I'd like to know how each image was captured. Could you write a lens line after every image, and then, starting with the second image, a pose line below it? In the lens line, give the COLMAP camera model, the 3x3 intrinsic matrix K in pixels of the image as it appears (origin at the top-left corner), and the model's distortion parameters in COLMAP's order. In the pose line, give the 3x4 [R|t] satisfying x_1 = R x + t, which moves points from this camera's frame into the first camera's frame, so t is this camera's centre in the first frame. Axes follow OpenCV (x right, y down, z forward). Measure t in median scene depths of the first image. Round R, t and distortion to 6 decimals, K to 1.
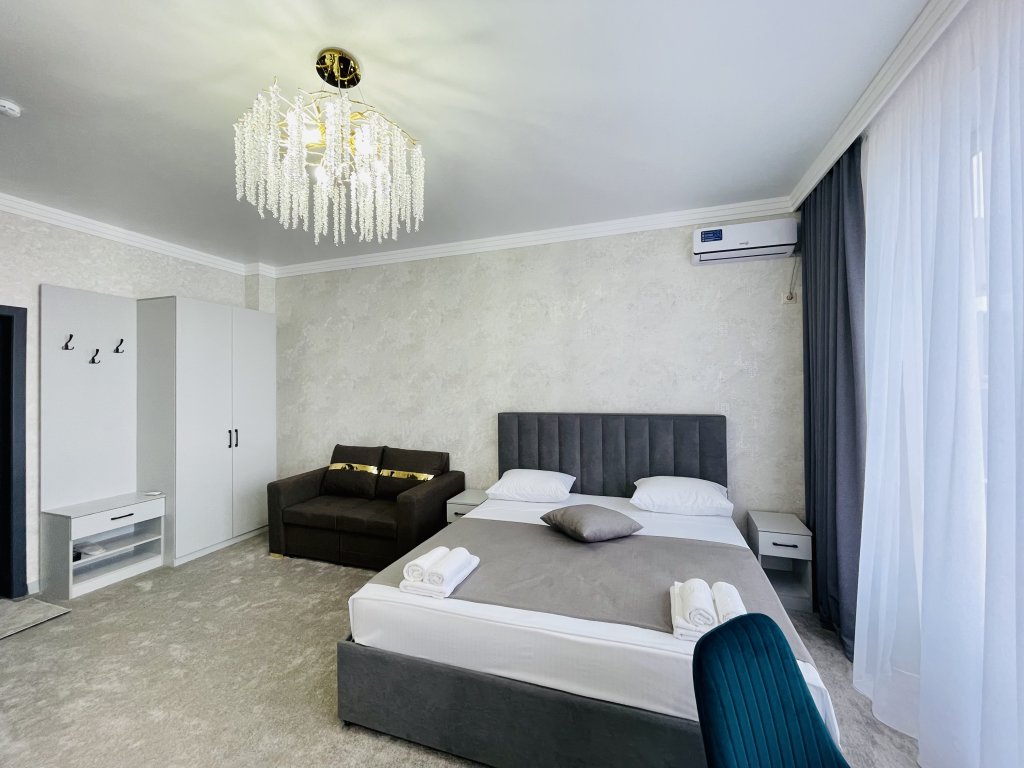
lens RADIAL K [[416.2, 0, 512.0], [0, 416.2, 384.0], [0, 0, 1]] dist [0.000516, 0.010145]
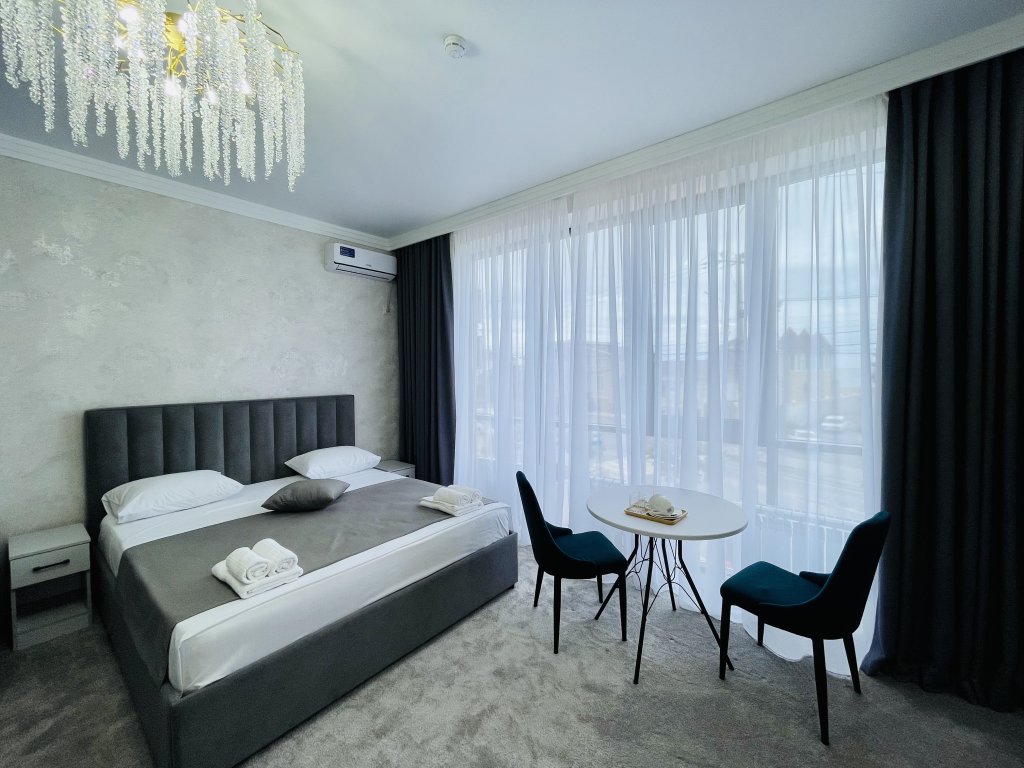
lens RADIAL K [[410.9, 0, 508.2], [0, 410.9, 394.6], [0, 0, 1]] dist [0.001441, 0.000257]
pose [[0.357526, -0.051867, 0.932462, -0.510090], [-0.000363, 0.998449, 0.055677, 0.003813], [-0.933903, -0.020245, 0.356952, 0.095393]]
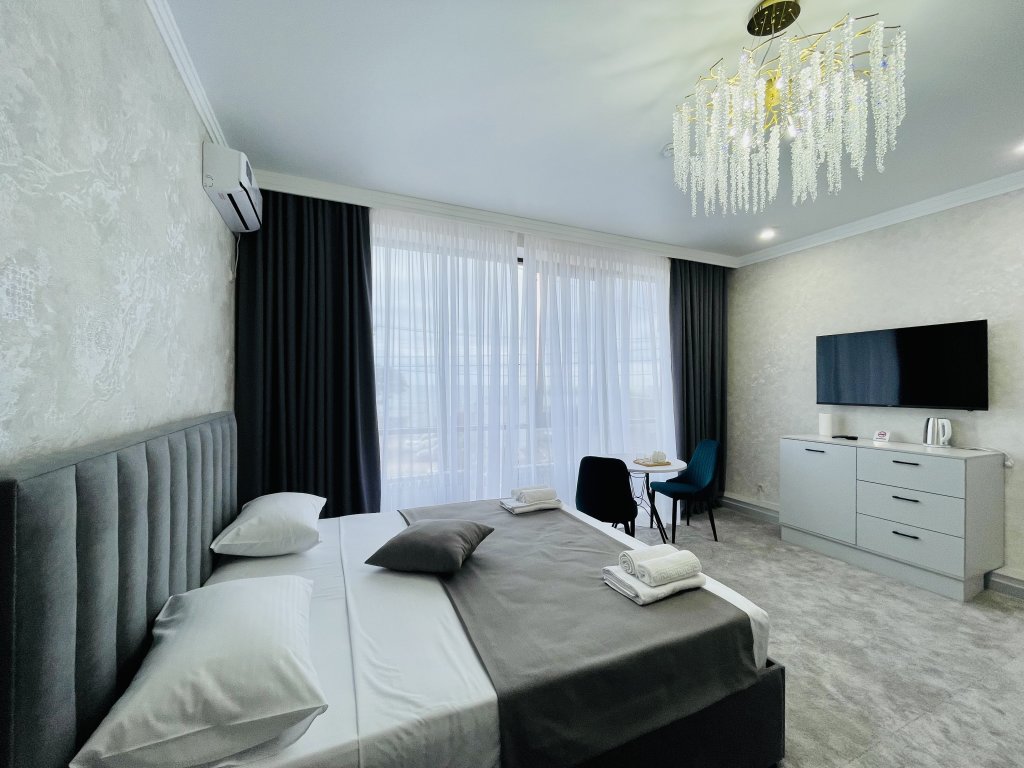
lens RADIAL K [[416.2, 0, 512.0], [0, 416.2, 384.0], [0, 0, 1]] dist [0.000516, 0.010145]
pose [[-0.669958, -0.008319, 0.742353, -0.402737], [-0.010604, 0.999942, 0.001637, 0.018893], [-0.742324, -0.006775, -0.670007, 1.151724]]
